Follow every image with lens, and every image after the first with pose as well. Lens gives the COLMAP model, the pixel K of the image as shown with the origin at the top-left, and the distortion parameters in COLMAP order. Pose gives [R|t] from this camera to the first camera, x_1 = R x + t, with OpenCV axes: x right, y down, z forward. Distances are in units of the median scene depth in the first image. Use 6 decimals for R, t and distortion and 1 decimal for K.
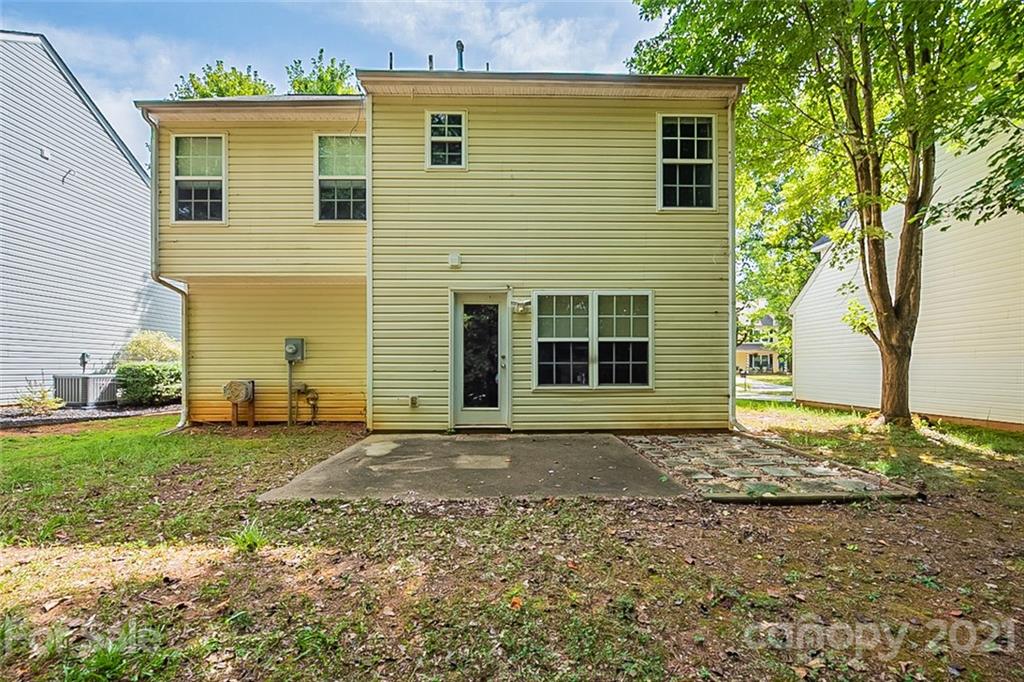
lens RADIAL K [[440.8, 0, 512.6], [0, 440.8, 364.9], [0, 0, 1]] dist [-0.001508, -0.000127]
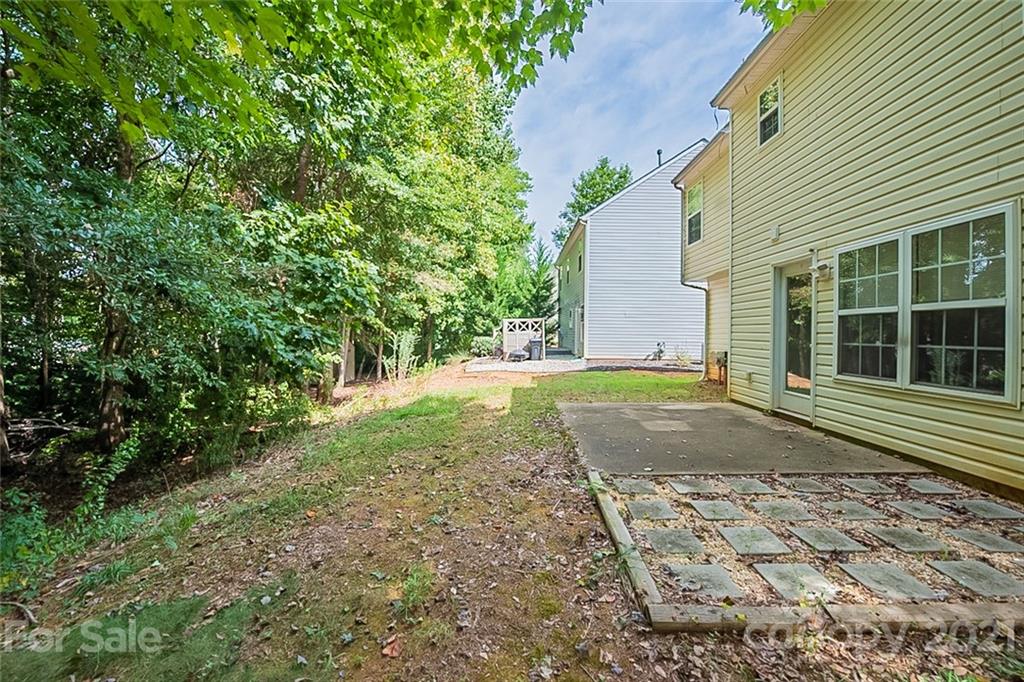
lens RADIAL K [[429.4, 0, 512.7], [0, 429.4, 334.2], [0, 0, 1]] dist [-0.001195, -0.000331]
pose [[-0.043240, 0.004995, -0.999052, 0.809756], [-0.008026, 0.999953, 0.005347, -0.020433], [0.999032, 0.008250, -0.043198, 0.475602]]
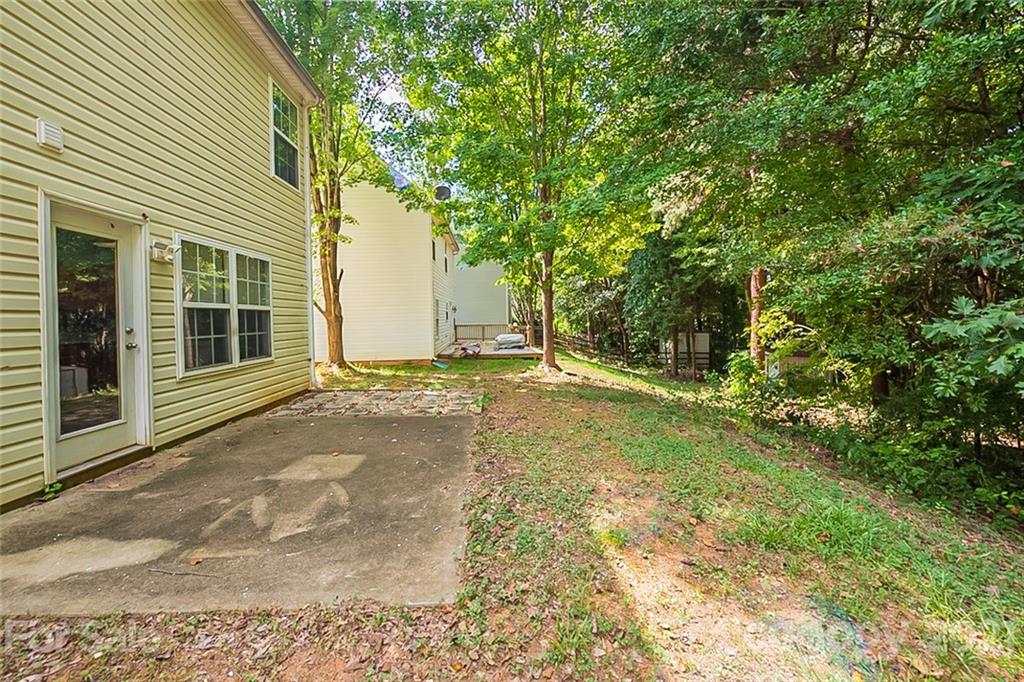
lens RADIAL K [[414.1, 0, 512.0], [0, 414.1, 317.0], [0, 0, 1]] dist [-0.000589, -0.000066]
pose [[-0.028079, 0.005922, 0.999588, -0.598396], [0.023316, 0.999714, -0.005268, -0.022410], [-0.999334, 0.023158, -0.028209, 0.506242]]
